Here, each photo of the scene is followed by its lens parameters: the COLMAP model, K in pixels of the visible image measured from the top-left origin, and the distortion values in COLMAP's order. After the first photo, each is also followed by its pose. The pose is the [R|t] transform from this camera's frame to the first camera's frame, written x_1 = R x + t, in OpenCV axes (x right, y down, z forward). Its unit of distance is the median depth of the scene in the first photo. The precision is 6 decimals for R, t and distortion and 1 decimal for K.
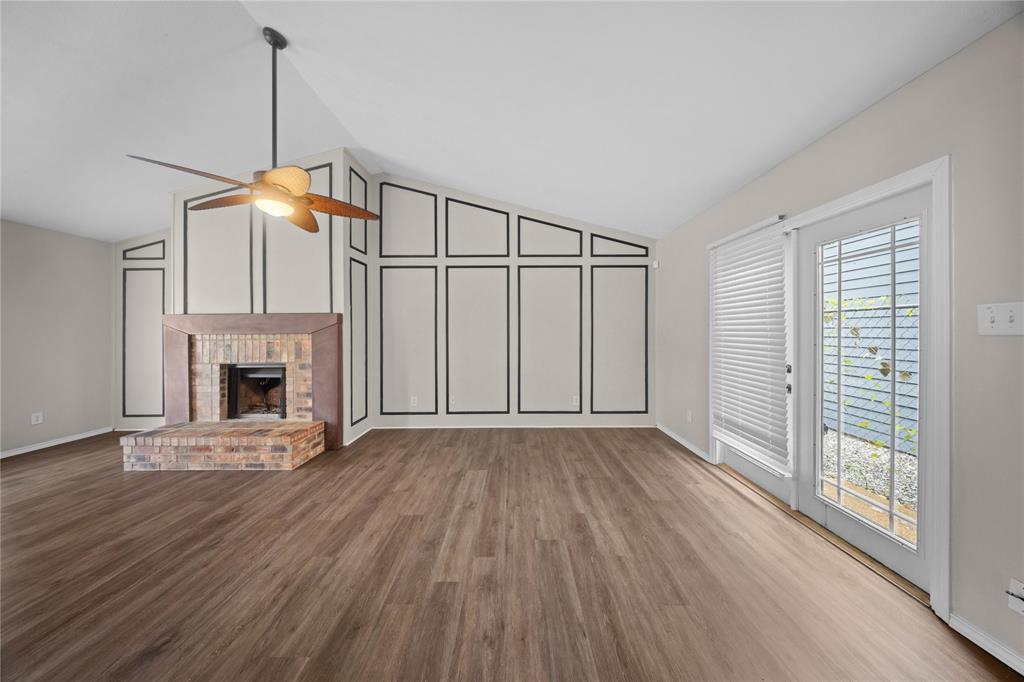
lens RADIAL K [[301.6, 0, 514.1], [0, 301.6, 331.4], [0, 0, 1]] dist [0.001406, -0.001938]
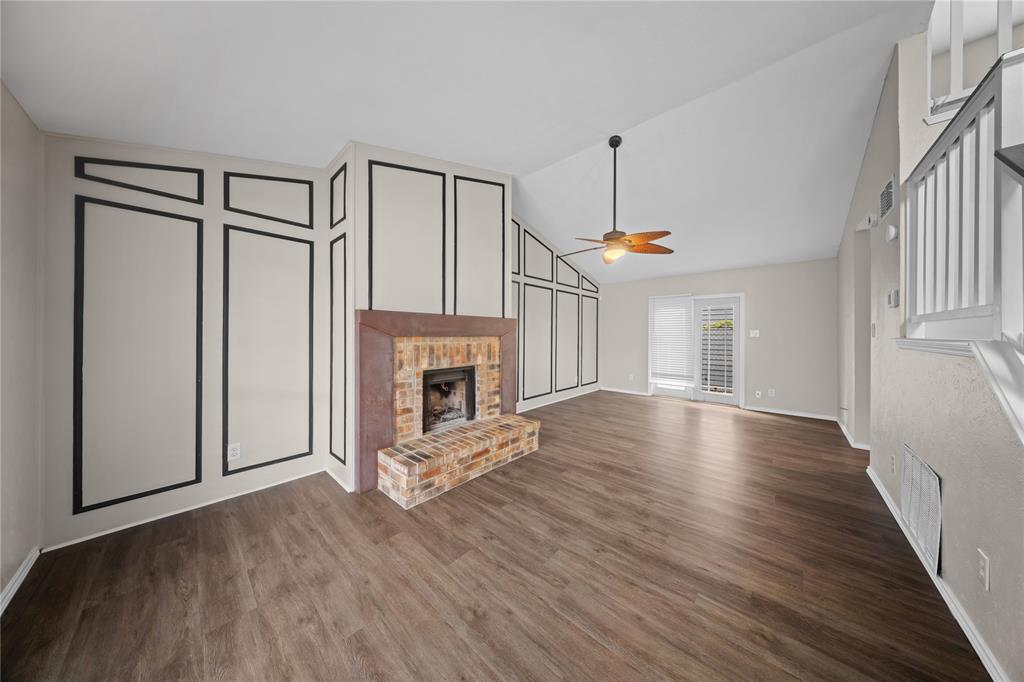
lens RADIAL K [[301.6, 0, 514.4], [0, 301.6, 334.0], [0, 0, 1]] dist [0.001406, -0.001938]
pose [[0.671115, 0.008843, 0.741301, -1.505307], [-0.004883, 0.999960, -0.007508, 0.008023], [-0.741338, 0.001419, 0.671131, 0.232221]]
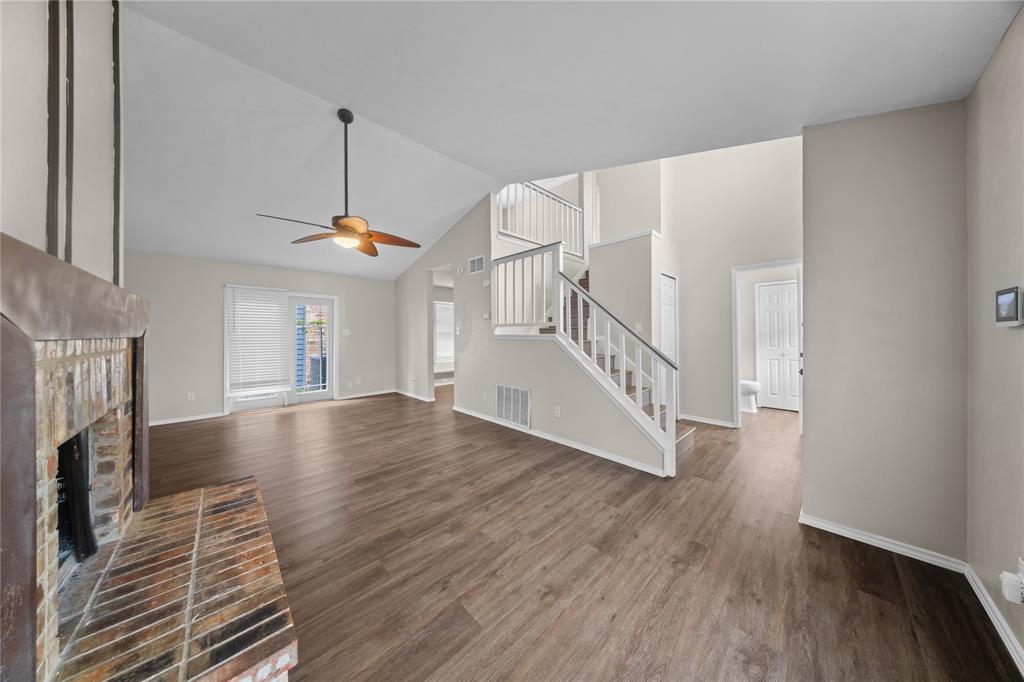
lens RADIAL K [[301.6, 0, 516.2], [0, 301.6, 330.5], [0, 0, 1]] dist [0.001406, -0.001938]
pose [[-0.698408, 0.016606, 0.715507, -1.522846], [0.010597, 0.999861, -0.012862, 0.009568], [-0.715621, -0.001400, -0.698487, 0.933143]]
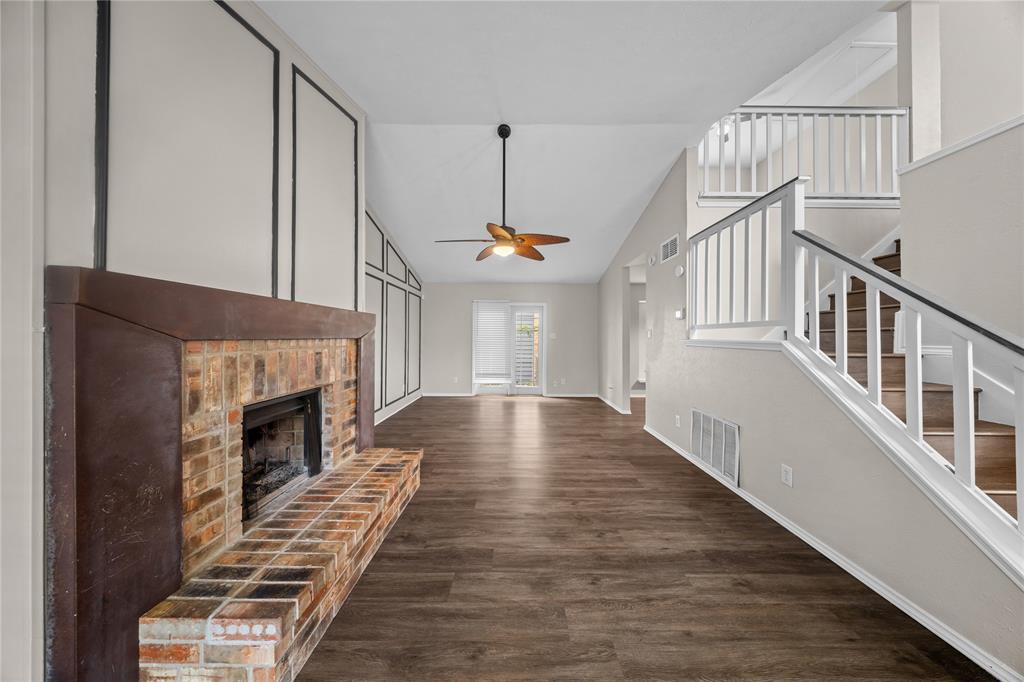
lens RADIAL K [[301.6, 0, 513.5], [0, 301.6, 336.2], [0, 0, 1]] dist [0.001406, -0.001938]
pose [[0.005510, 0.008518, 0.999949, -1.478432], [-0.002297, 0.999961, -0.008505, 0.007399], [-0.999982, -0.002250, 0.005529, 0.627739]]
